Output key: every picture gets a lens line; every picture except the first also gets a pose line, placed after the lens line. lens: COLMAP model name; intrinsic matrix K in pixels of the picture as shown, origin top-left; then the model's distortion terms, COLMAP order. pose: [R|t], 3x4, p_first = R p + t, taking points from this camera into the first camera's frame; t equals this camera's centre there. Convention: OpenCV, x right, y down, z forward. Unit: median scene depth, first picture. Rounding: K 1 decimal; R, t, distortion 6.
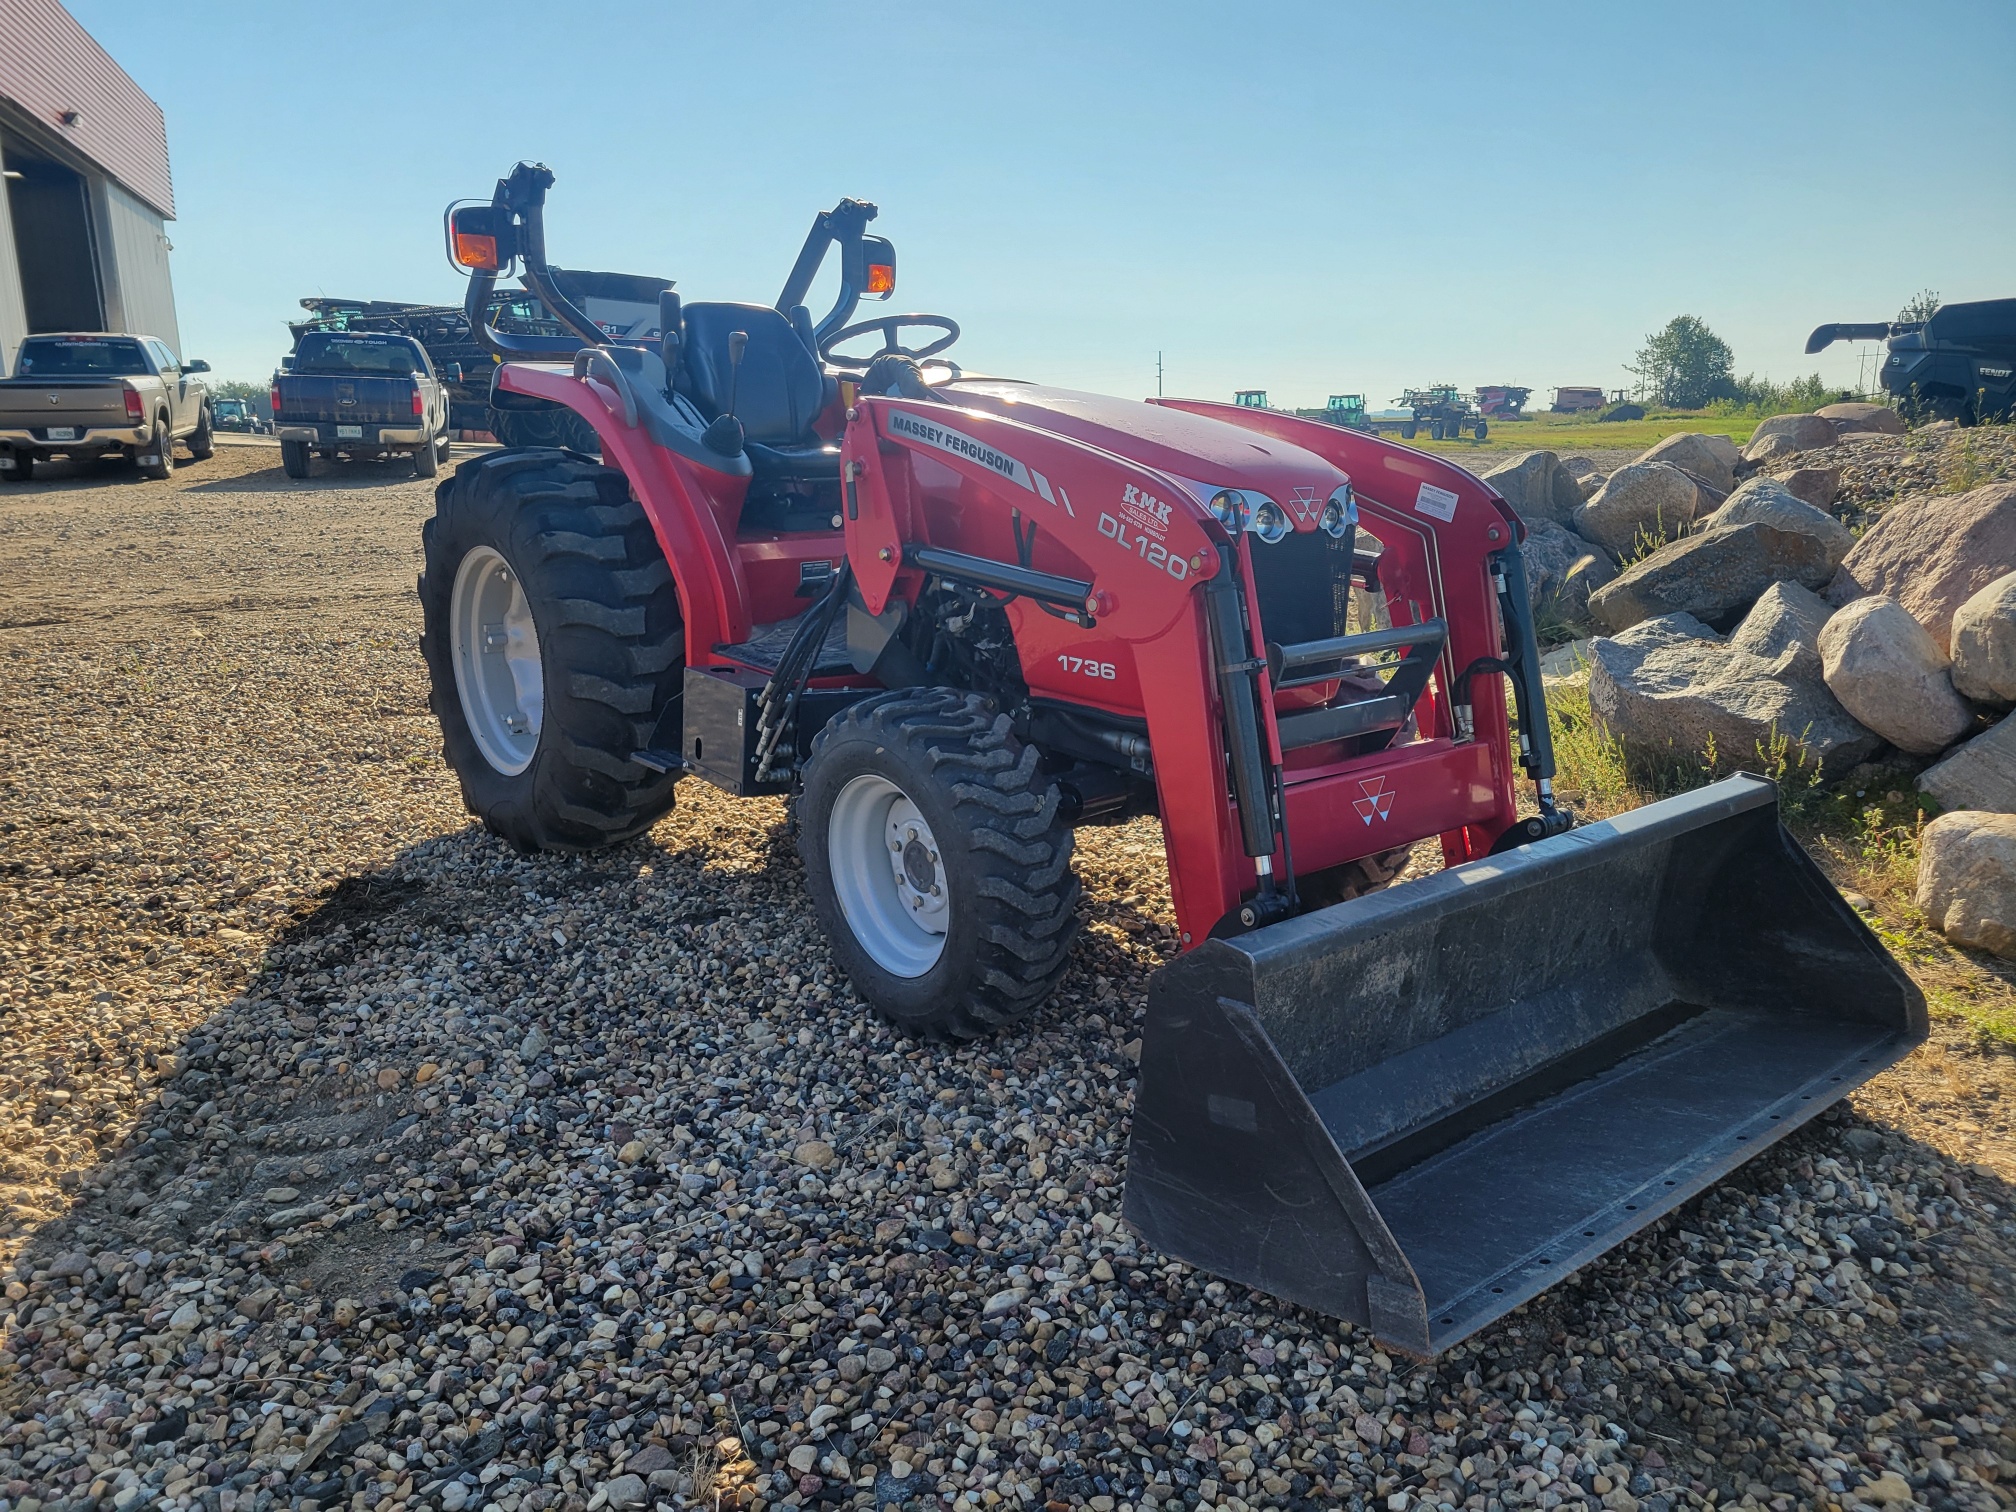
lens RADIAL K [[1510.6, 0, 1013.2], [0, 1510.6, 763.3], [0, 0, 1]] dist [0.064045, -0.054039]
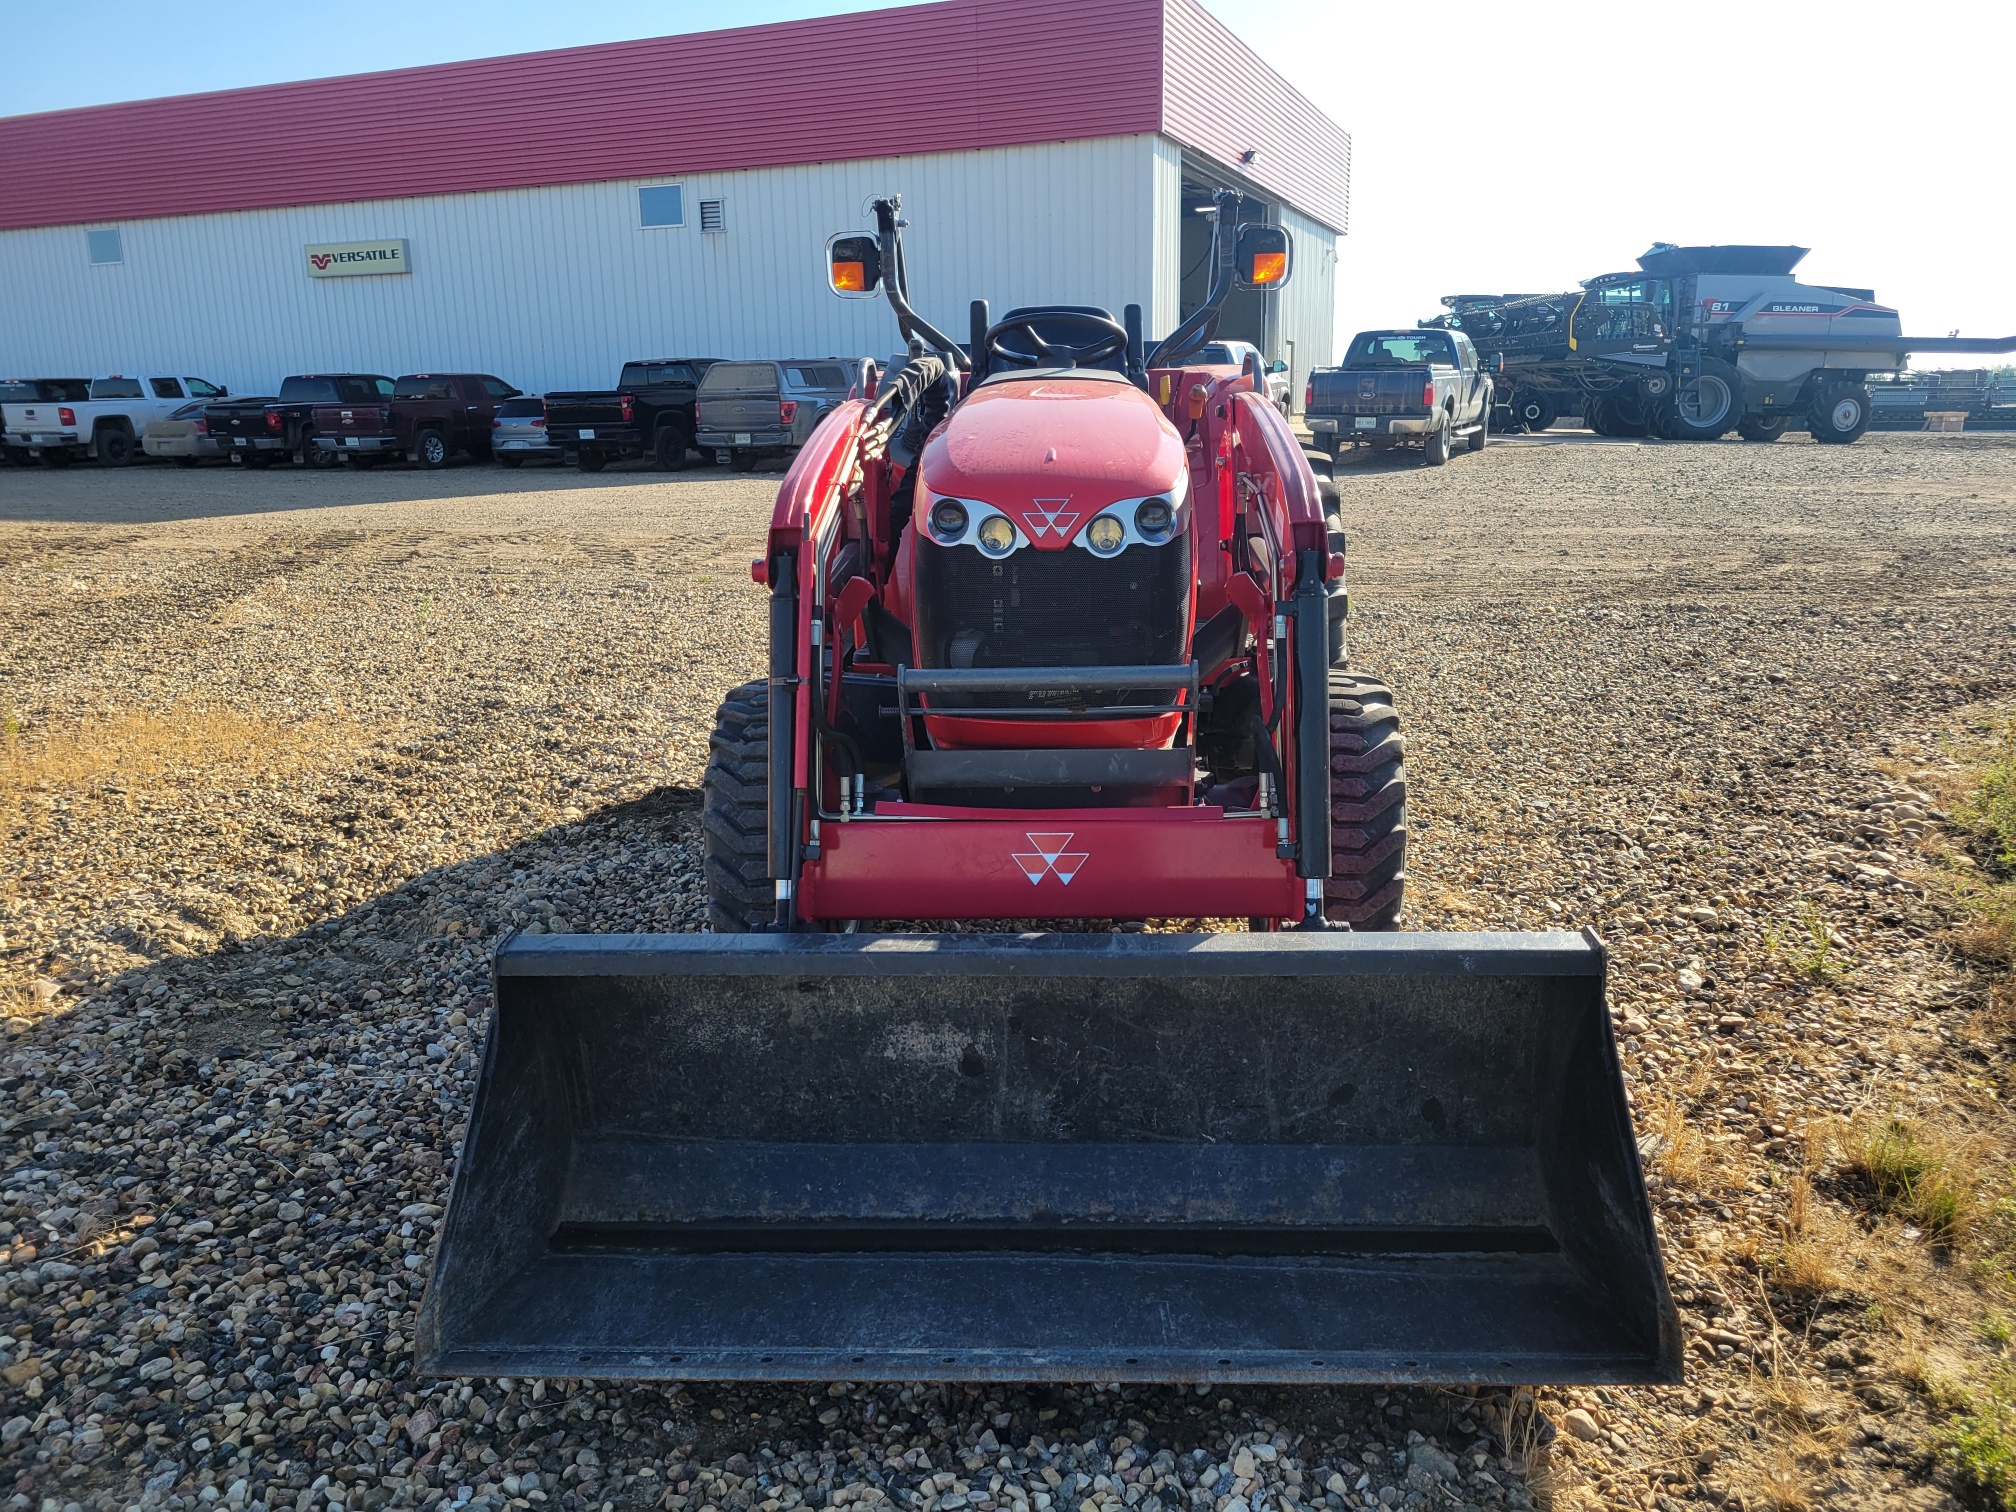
lens RADIAL K [[1510.6, 0, 1029.3], [0, 1510.6, 747.1], [0, 0, 1]] dist [0.064045, -0.054039]
pose [[0.742019, 0.135629, -0.656515, 0.124680], [-0.136290, 0.989388, 0.050356, -0.012734], [0.656378, 0.052112, 0.752630, 0.051924]]
